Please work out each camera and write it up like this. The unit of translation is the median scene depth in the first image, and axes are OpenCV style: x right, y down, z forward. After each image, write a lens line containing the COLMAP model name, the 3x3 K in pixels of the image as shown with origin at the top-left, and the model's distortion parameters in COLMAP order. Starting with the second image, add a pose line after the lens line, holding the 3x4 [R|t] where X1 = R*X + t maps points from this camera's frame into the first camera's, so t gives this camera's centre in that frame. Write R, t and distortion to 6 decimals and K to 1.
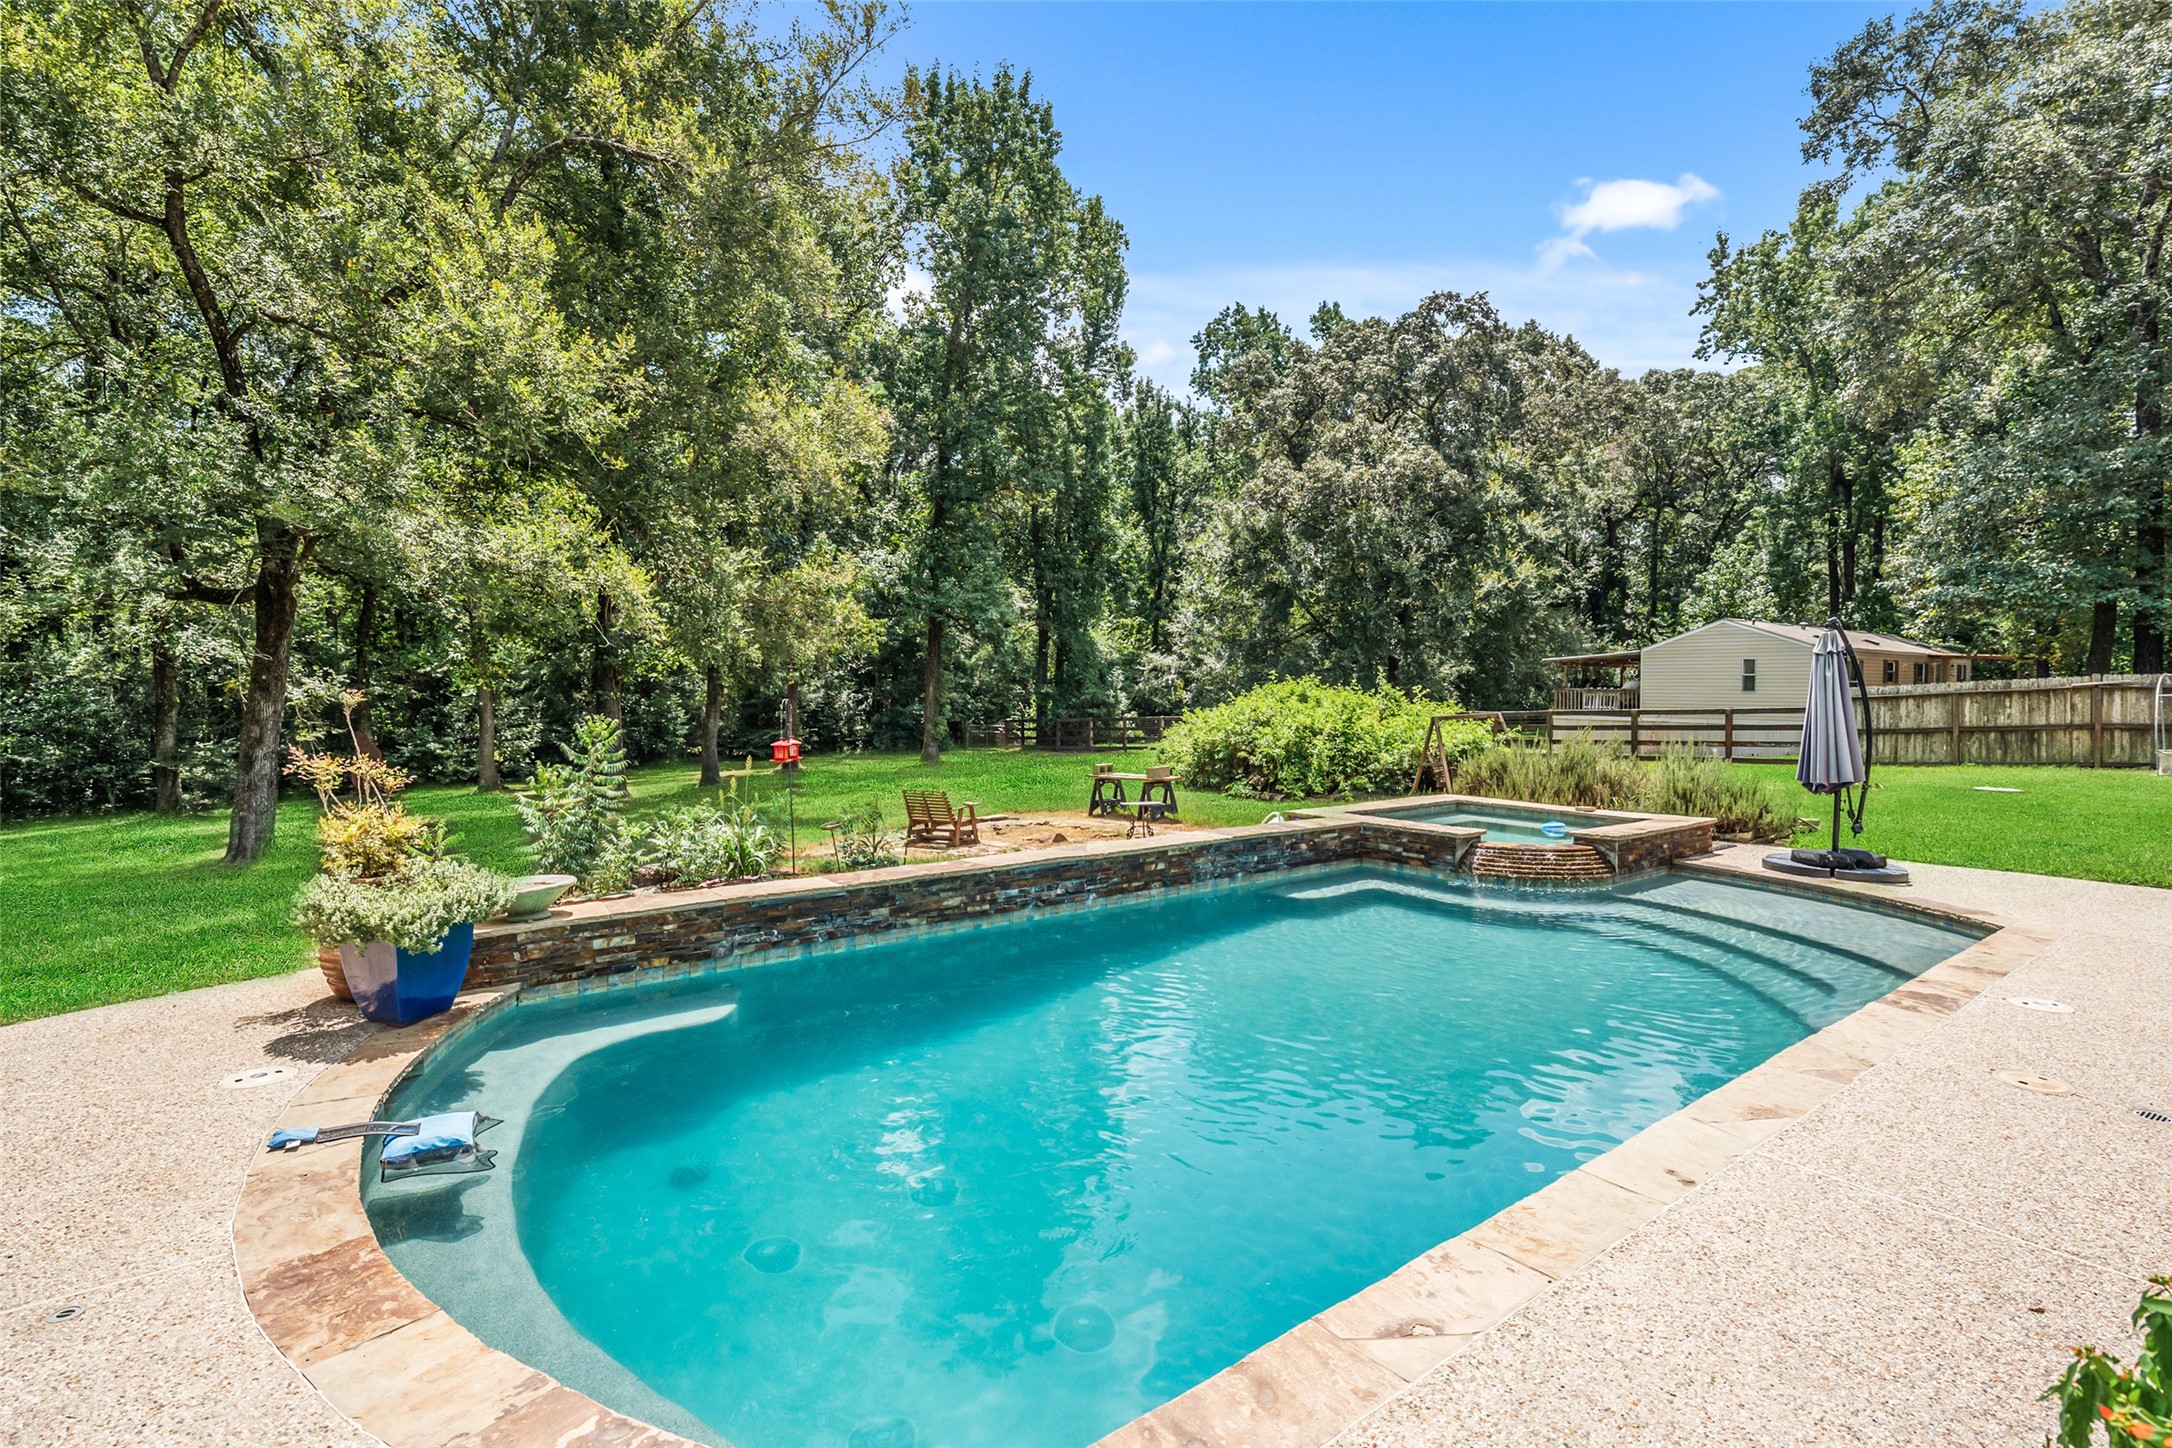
lens RADIAL K [[1053.3, 0, 1084.8], [0, 1053.3, 718.1], [0, 0, 1]] dist [0.002685, -0.001878]
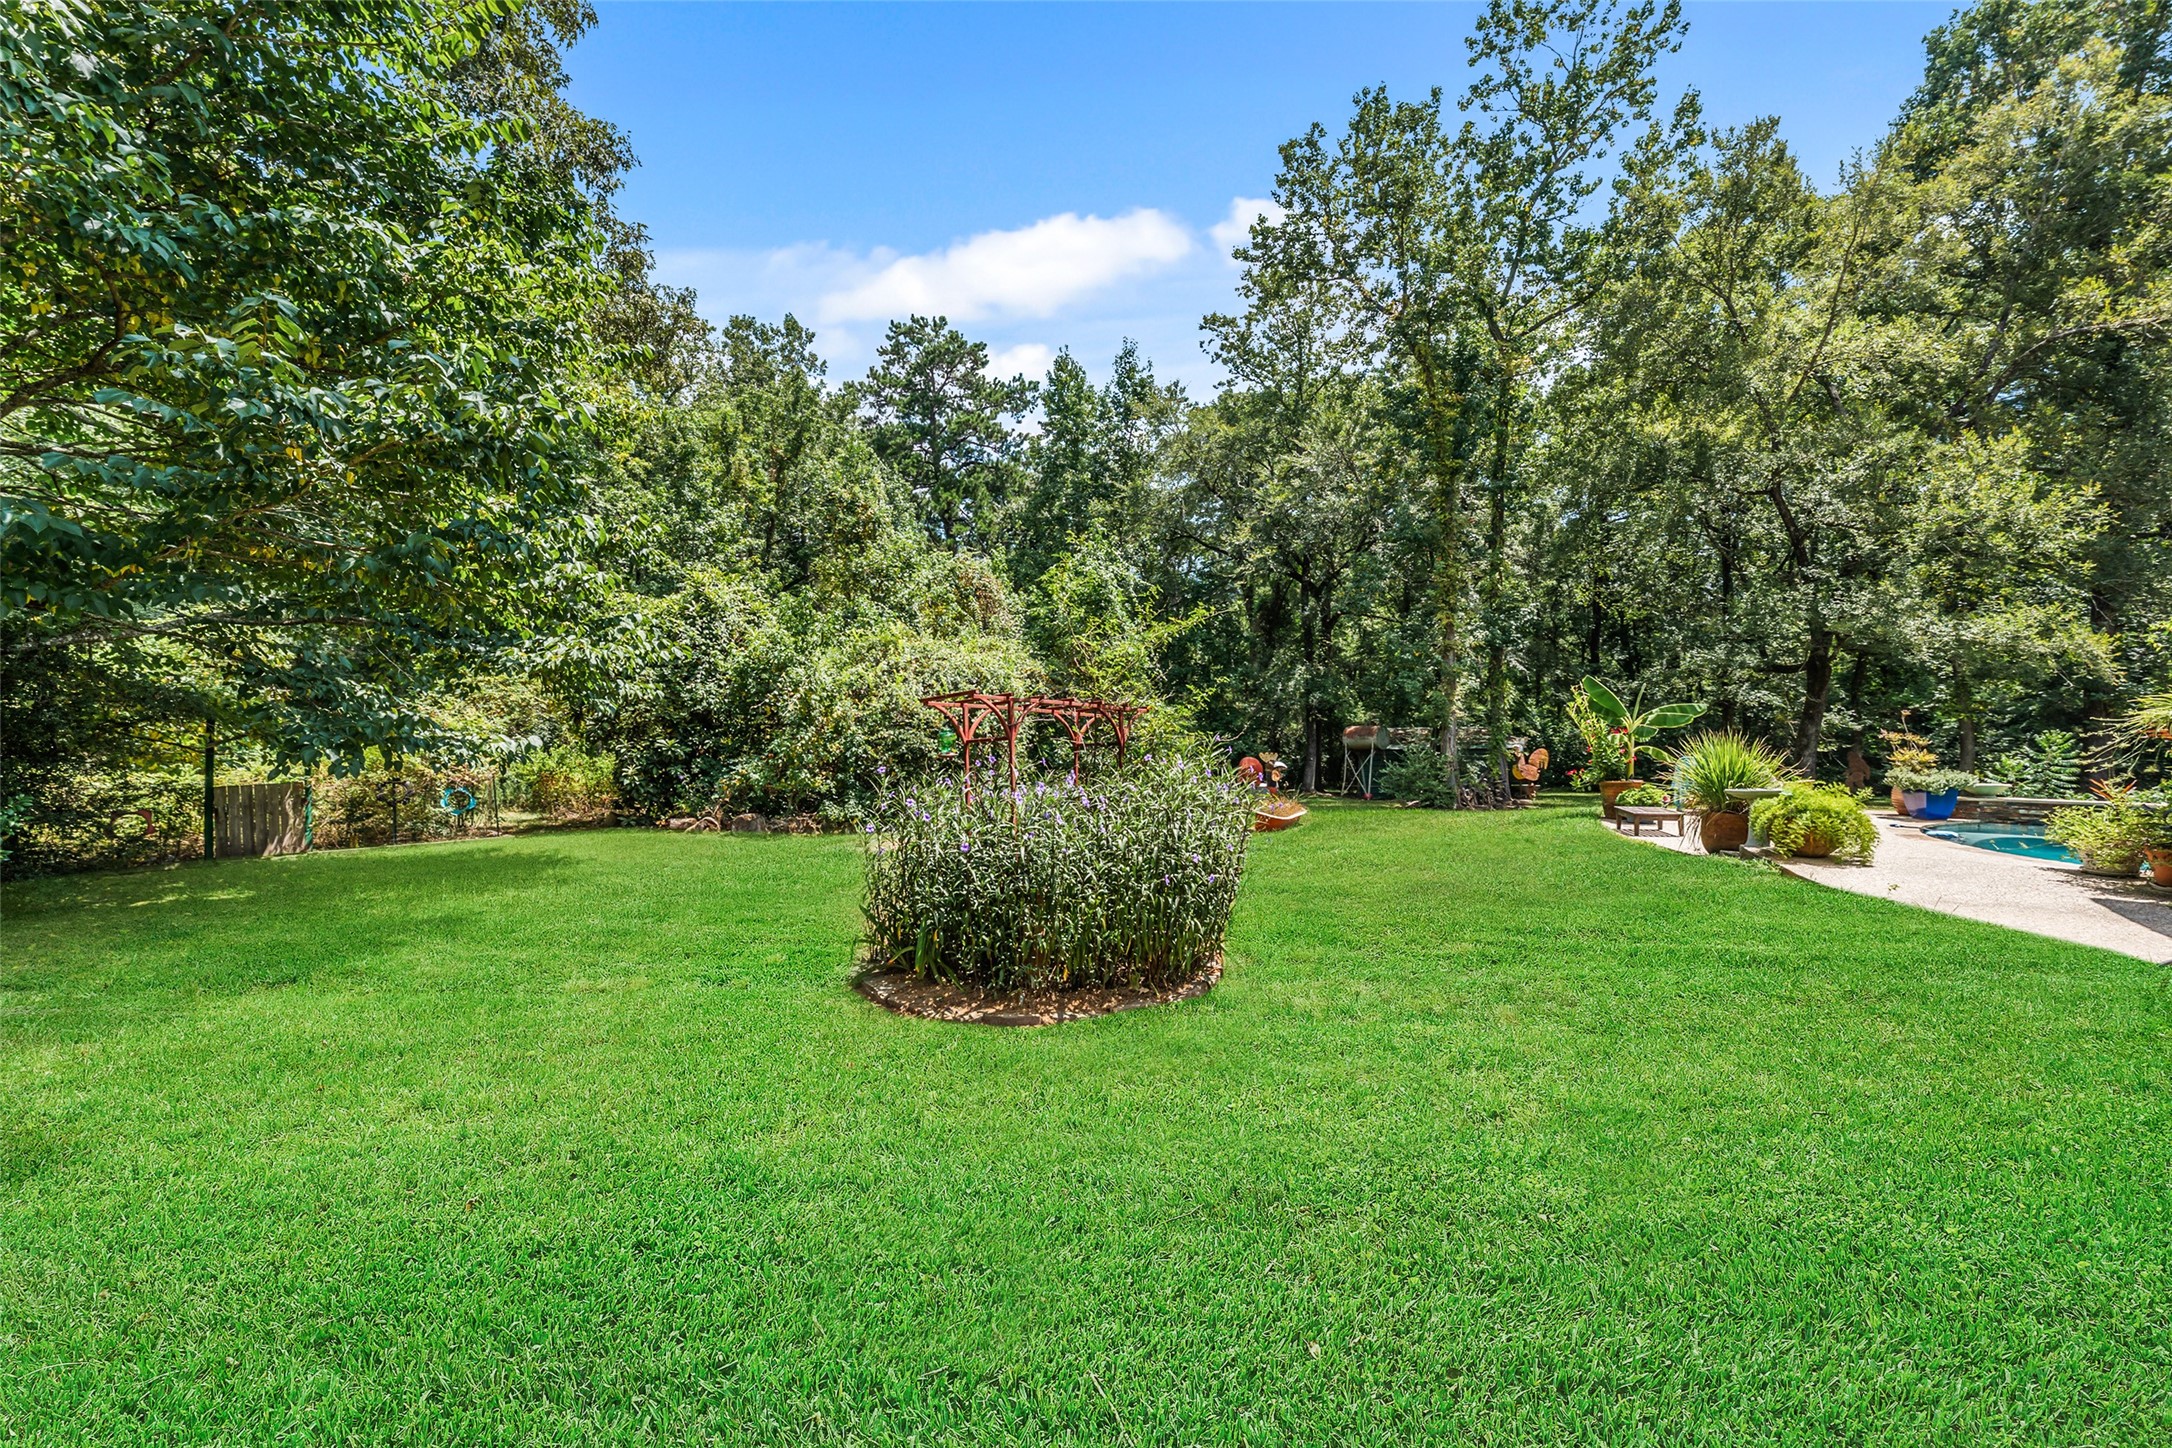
lens RADIAL K [[798.4, 0, 1087.6], [0, 798.4, 724.3], [0, 0, 1]] dist [0.001771, 0.000274]
pose [[0.219464, 0.001354, -0.975620, 0.118784], [-0.030984, 0.999504, -0.005582, 0.011635], [0.975128, 0.031454, 0.219397, -0.208090]]
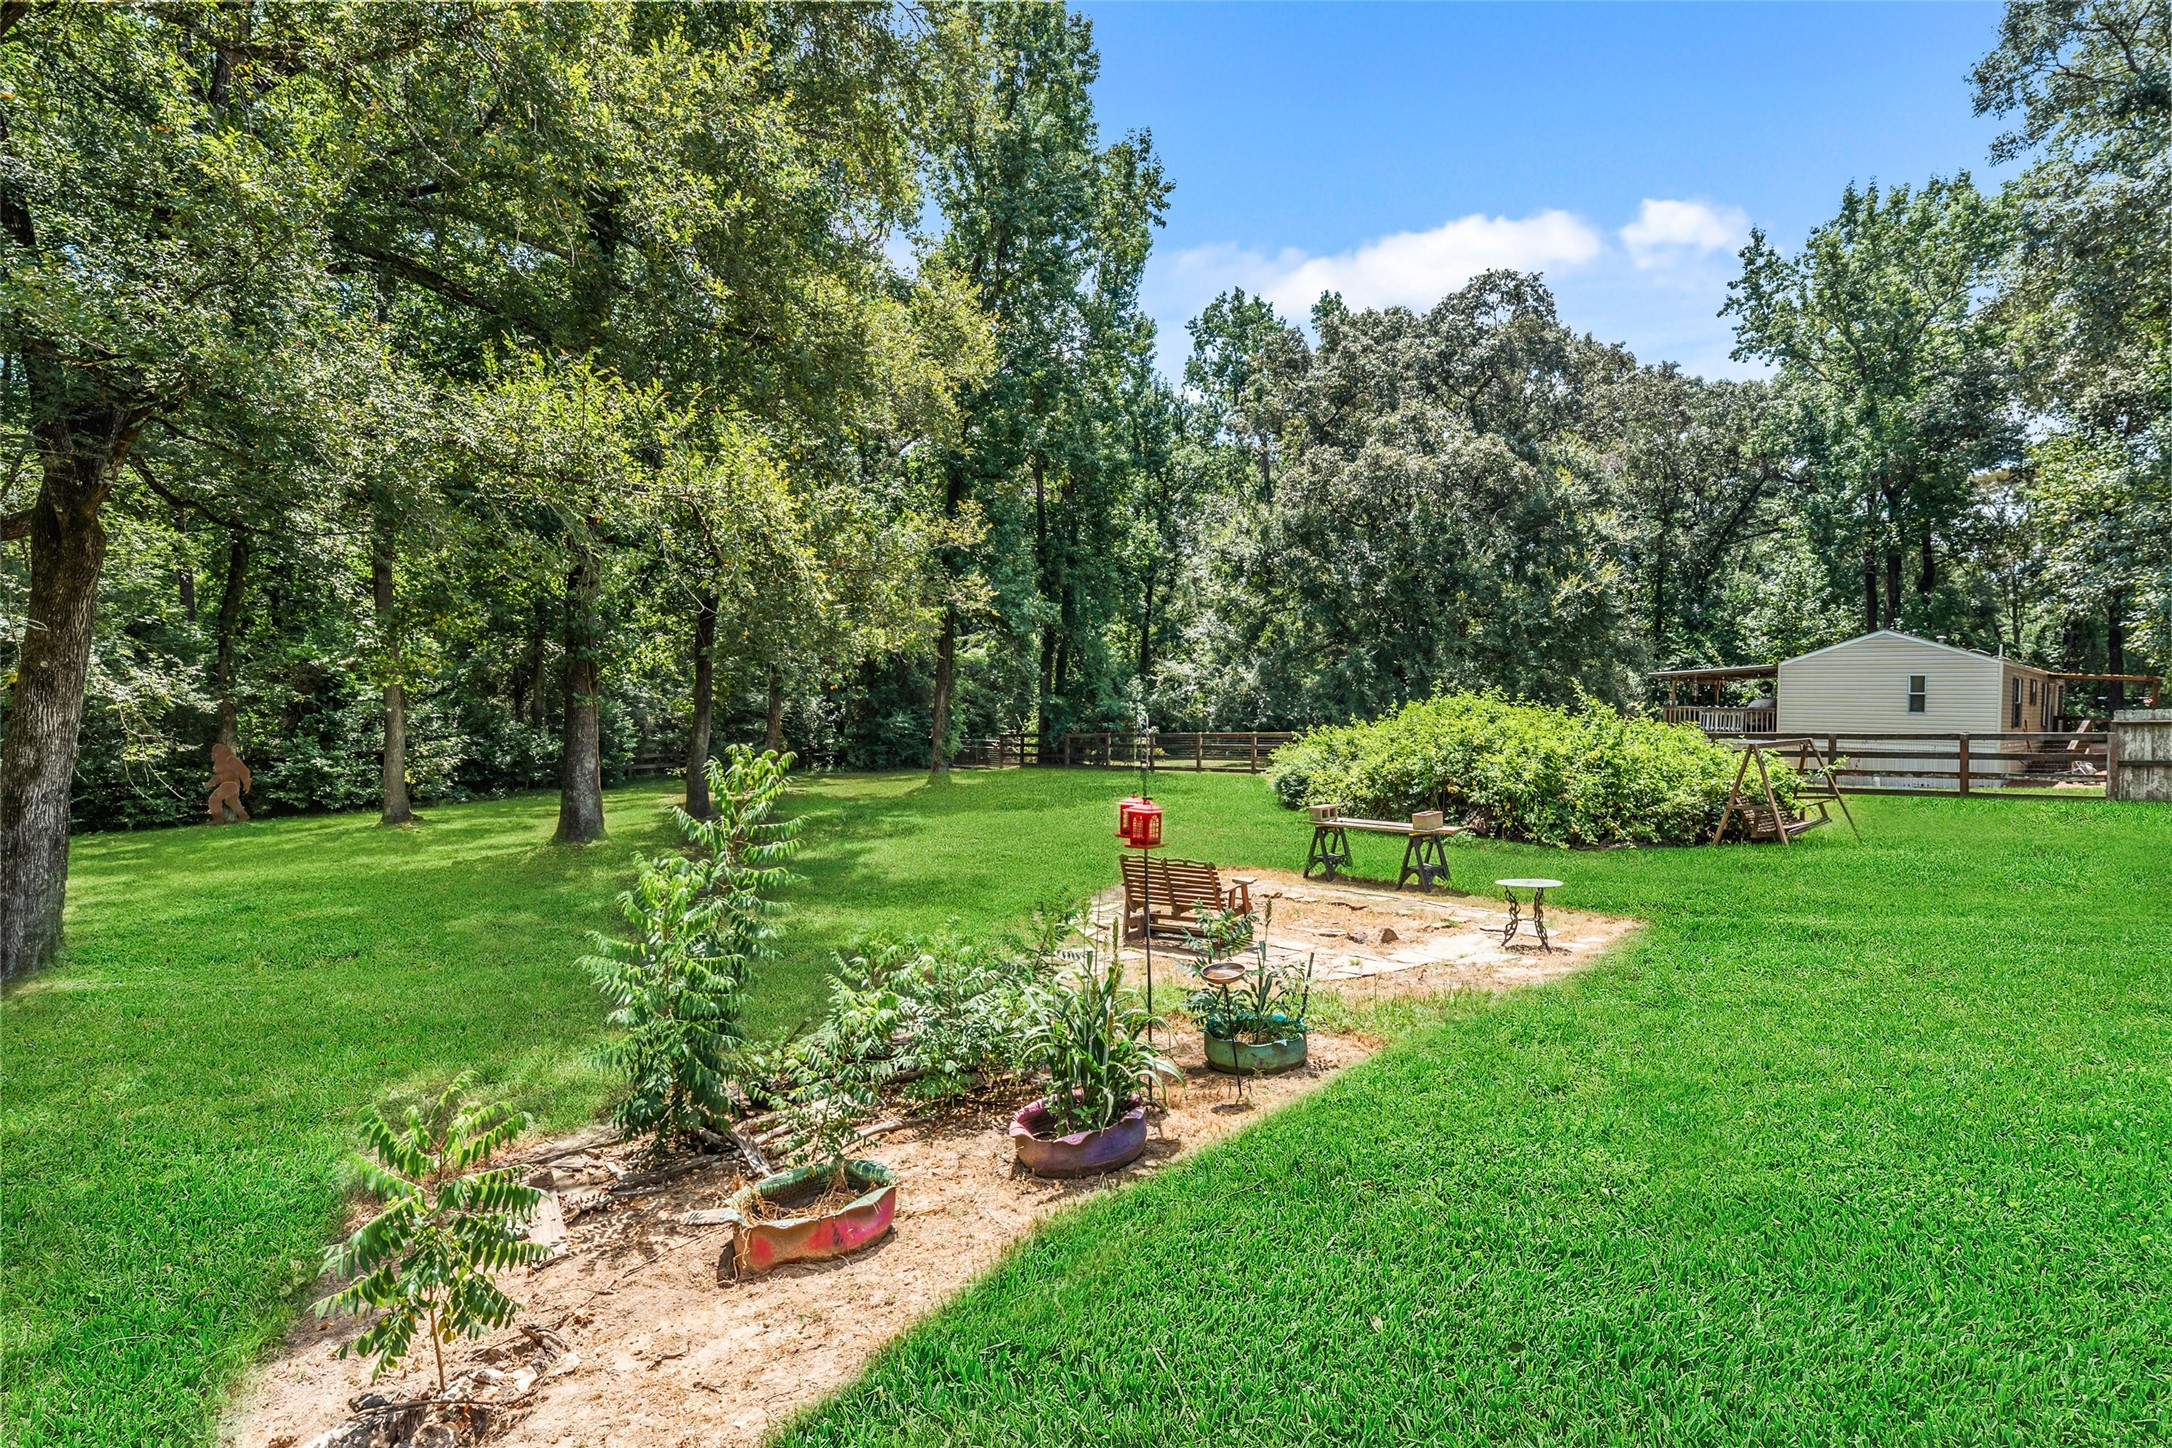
lens RADIAL K [[1053.3, 0, 1090.5], [0, 1053.3, 718.0], [0, 0, 1]] dist [0.002685, -0.001878]
pose [[0.996273, 0.010956, 0.085556, -0.096301], [-0.009998, 0.999883, -0.011614, -0.002805], [-0.085673, 0.010716, 0.996266, 0.141807]]
